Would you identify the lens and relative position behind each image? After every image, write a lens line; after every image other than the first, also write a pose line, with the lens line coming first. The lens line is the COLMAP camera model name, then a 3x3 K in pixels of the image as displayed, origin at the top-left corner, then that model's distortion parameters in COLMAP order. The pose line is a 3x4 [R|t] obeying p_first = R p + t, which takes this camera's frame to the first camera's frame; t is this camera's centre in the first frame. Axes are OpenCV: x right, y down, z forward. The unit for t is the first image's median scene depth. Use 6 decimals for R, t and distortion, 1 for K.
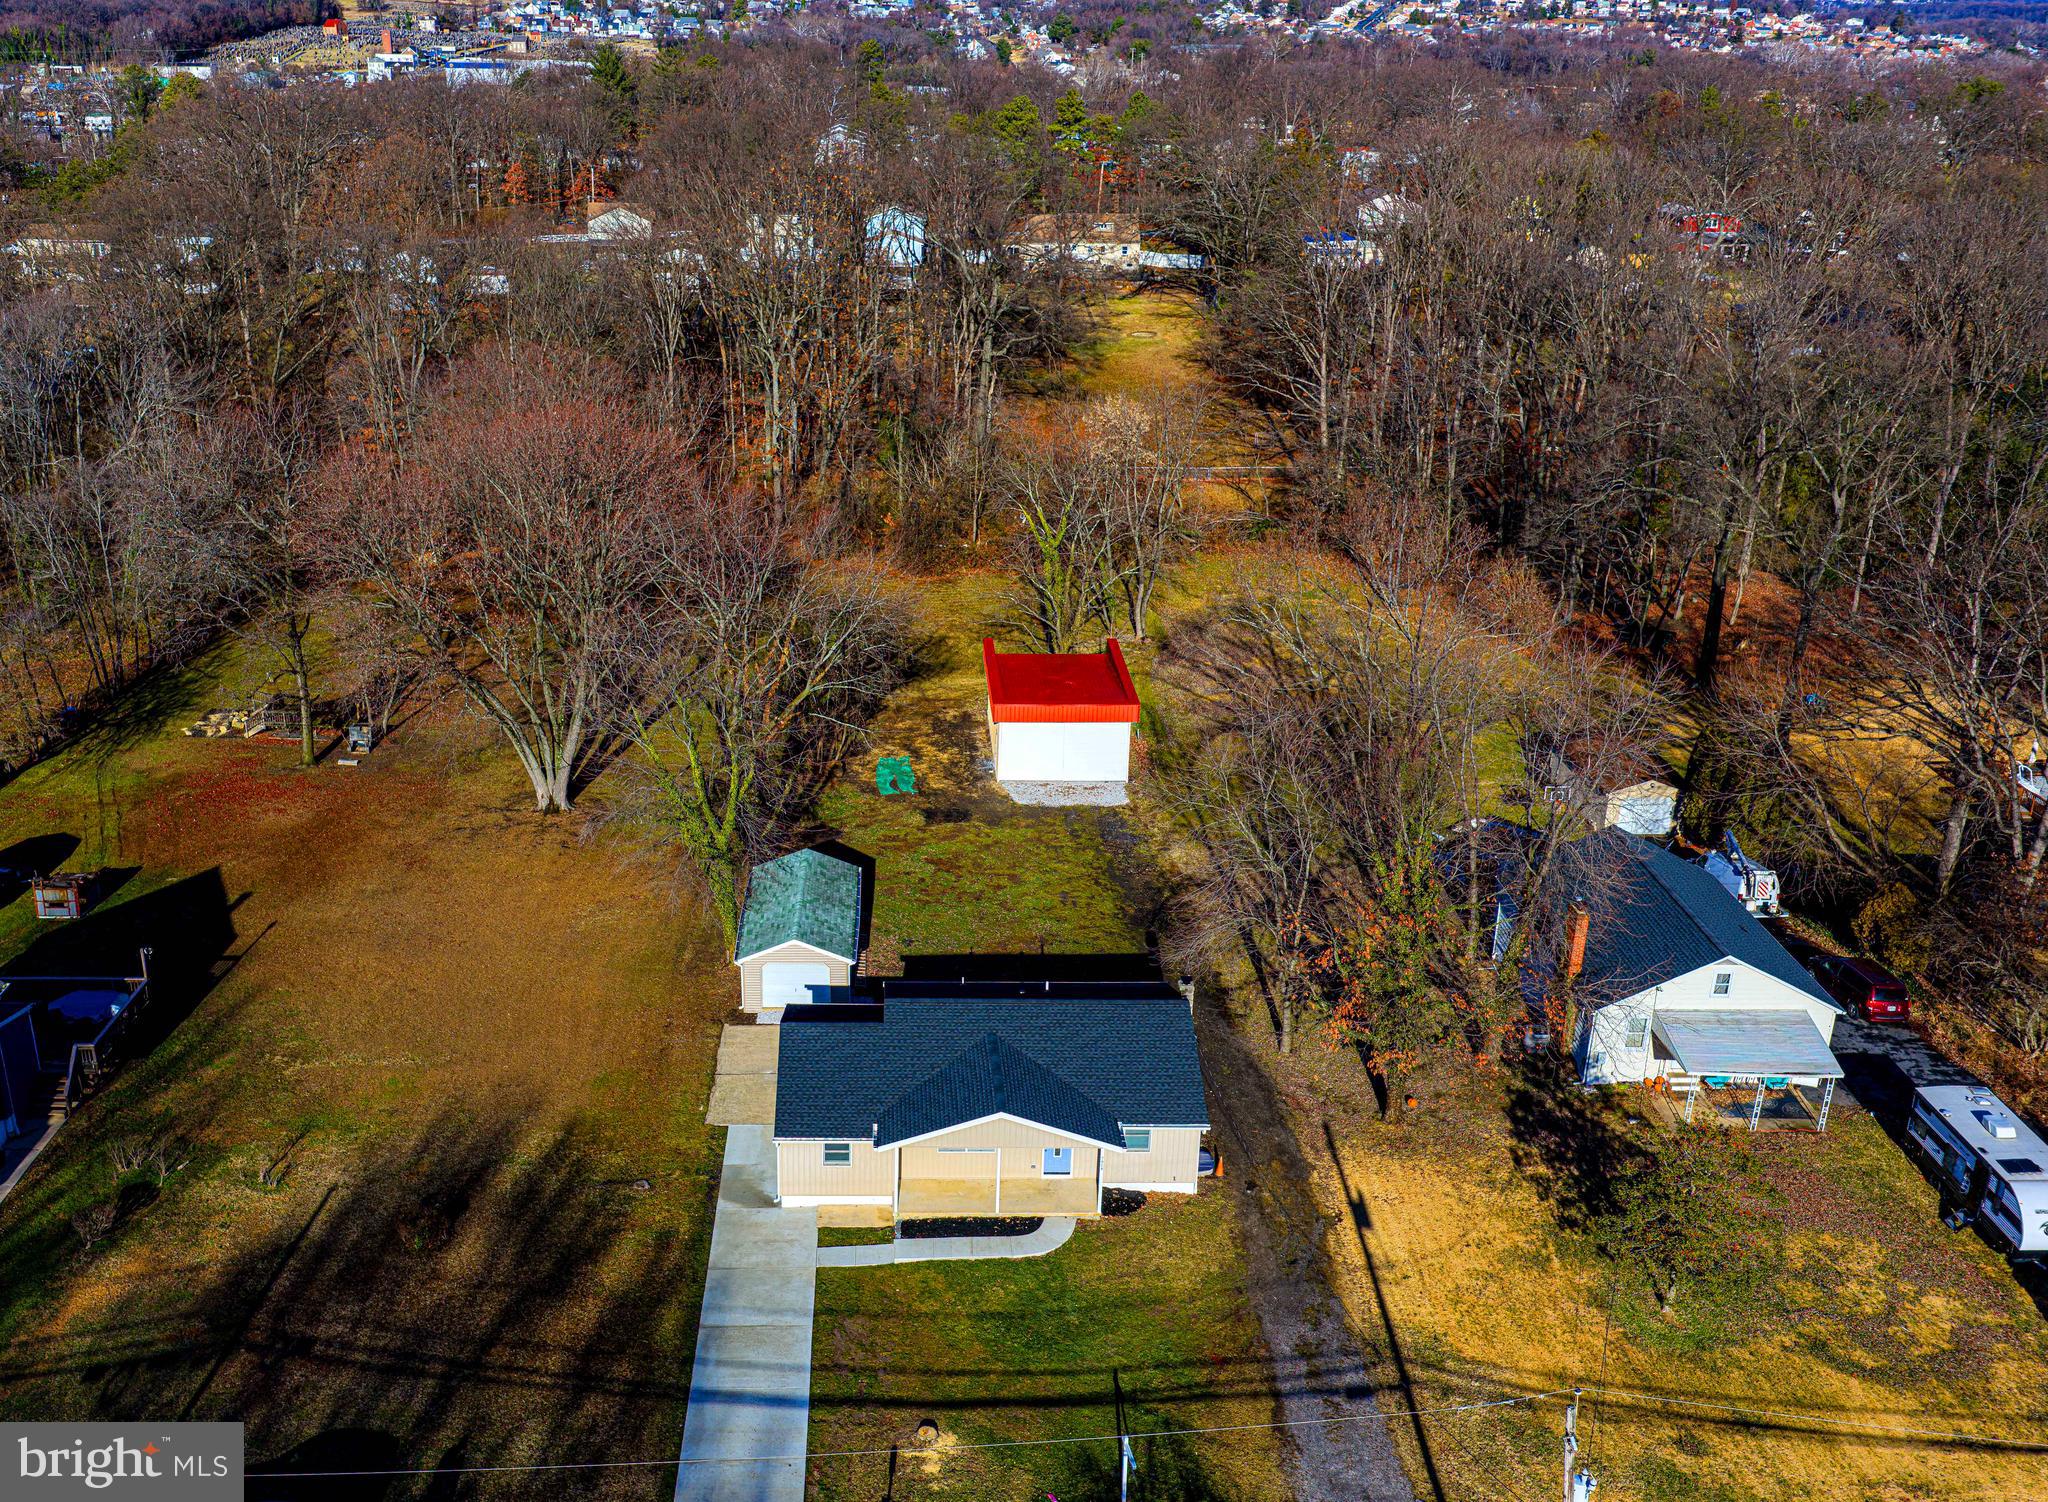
lens RADIAL K [[1827.8, 0, 1024.0], [0, 1827.8, 751.0], [0, 0, 1]] dist [0.010838, 0.006680]
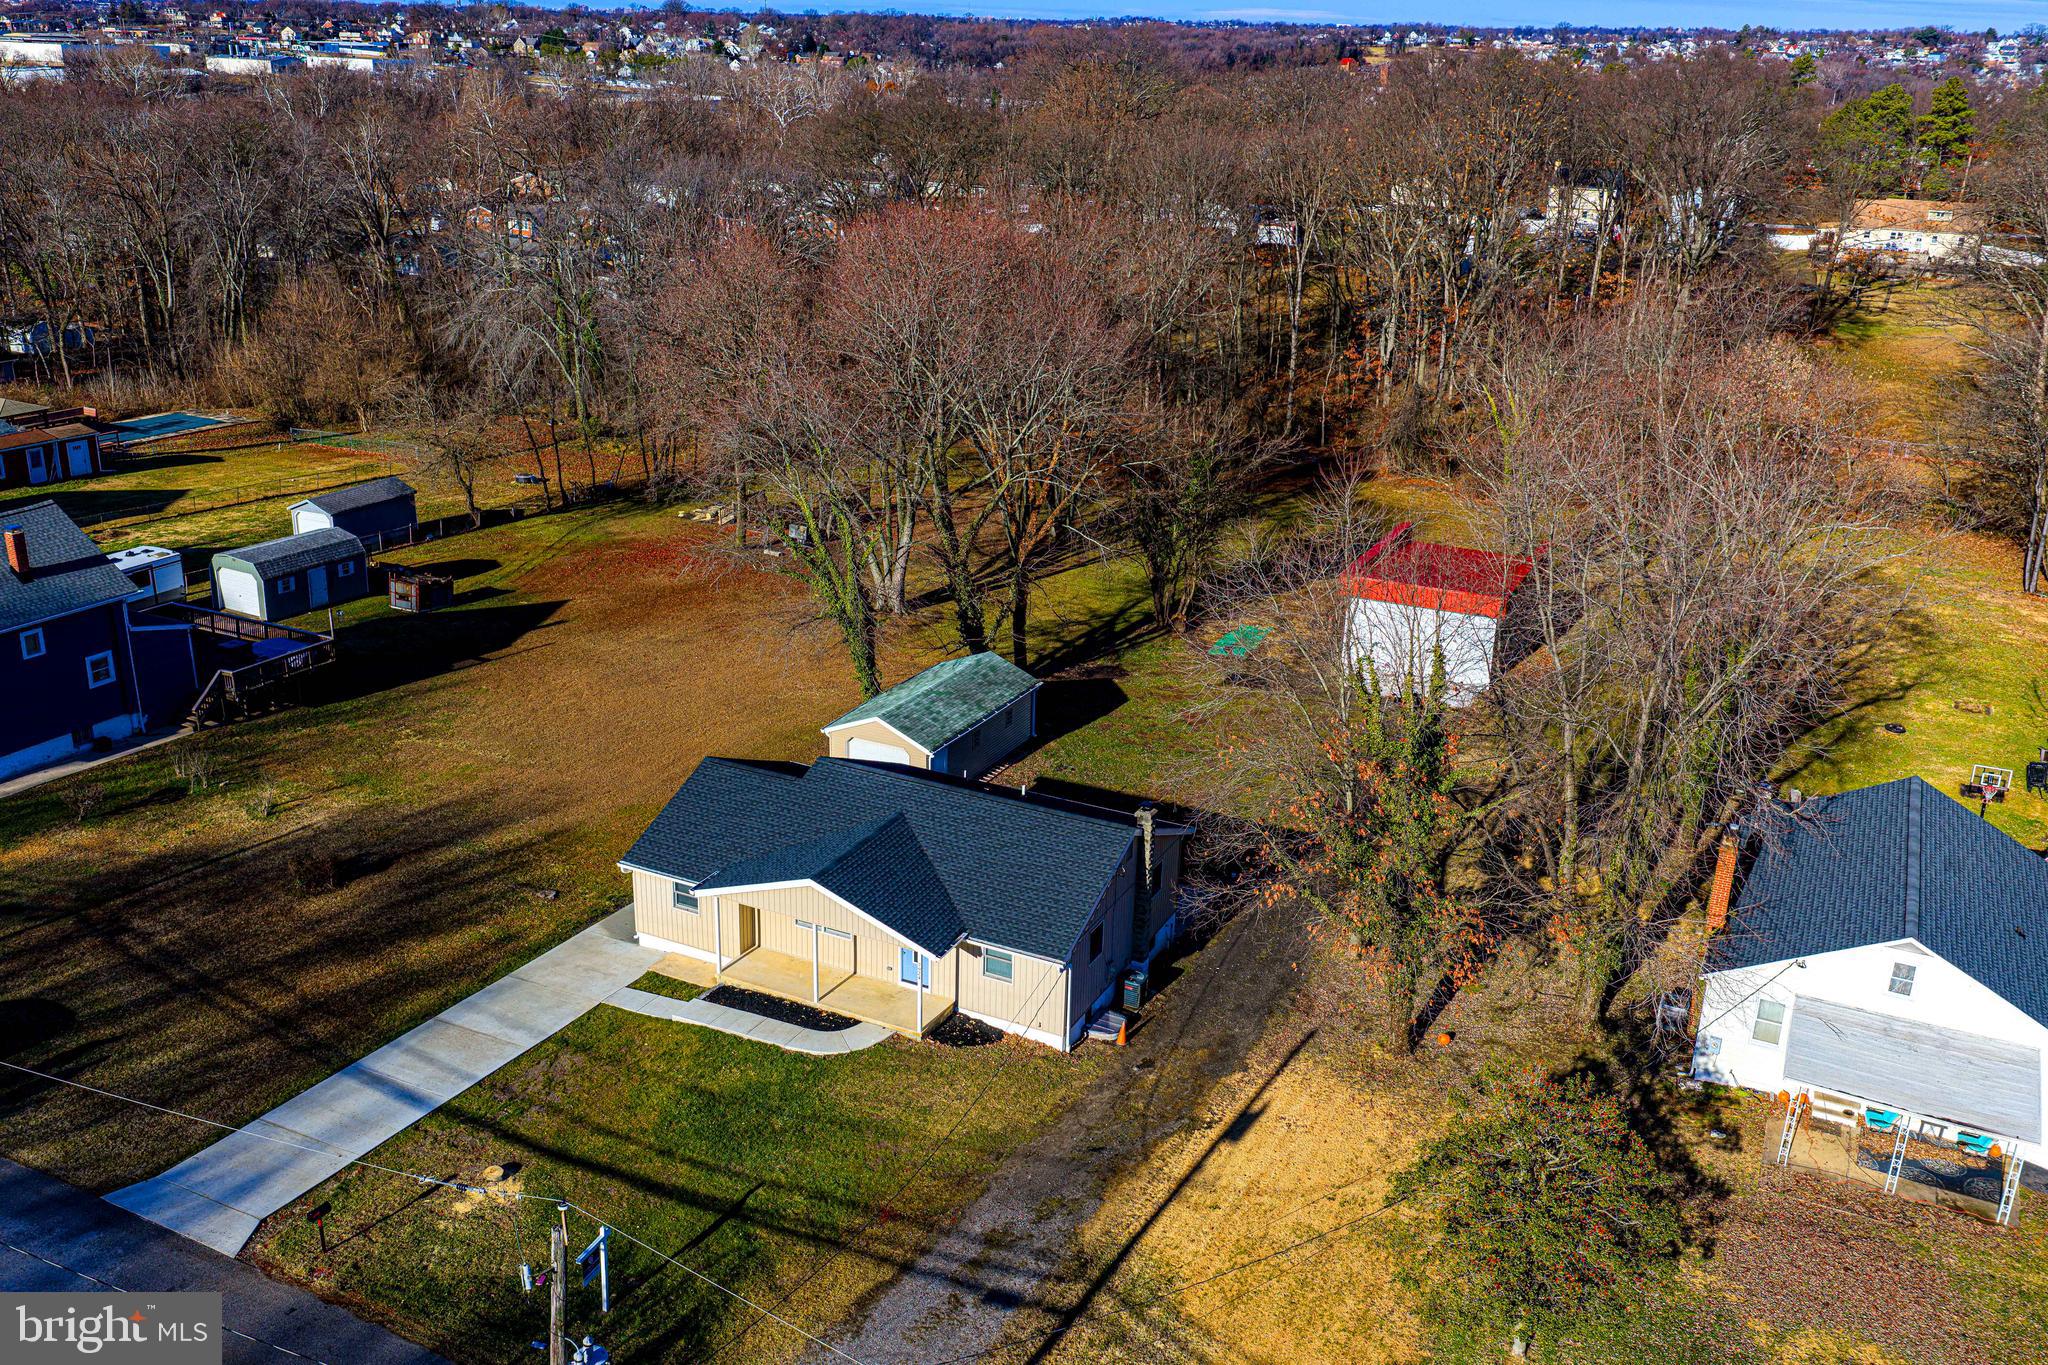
lens RADIAL K [[1759.3, 0, 1024.0], [0, 1759.3, 682.5], [0, 0, 1]] dist [-0.009915, -0.000147]
pose [[0.888275, 0.167215, -0.427794, 0.393547], [-0.178031, 0.983912, 0.014924, 0.073842], [0.423407, 0.062904, 0.903753, 0.281912]]
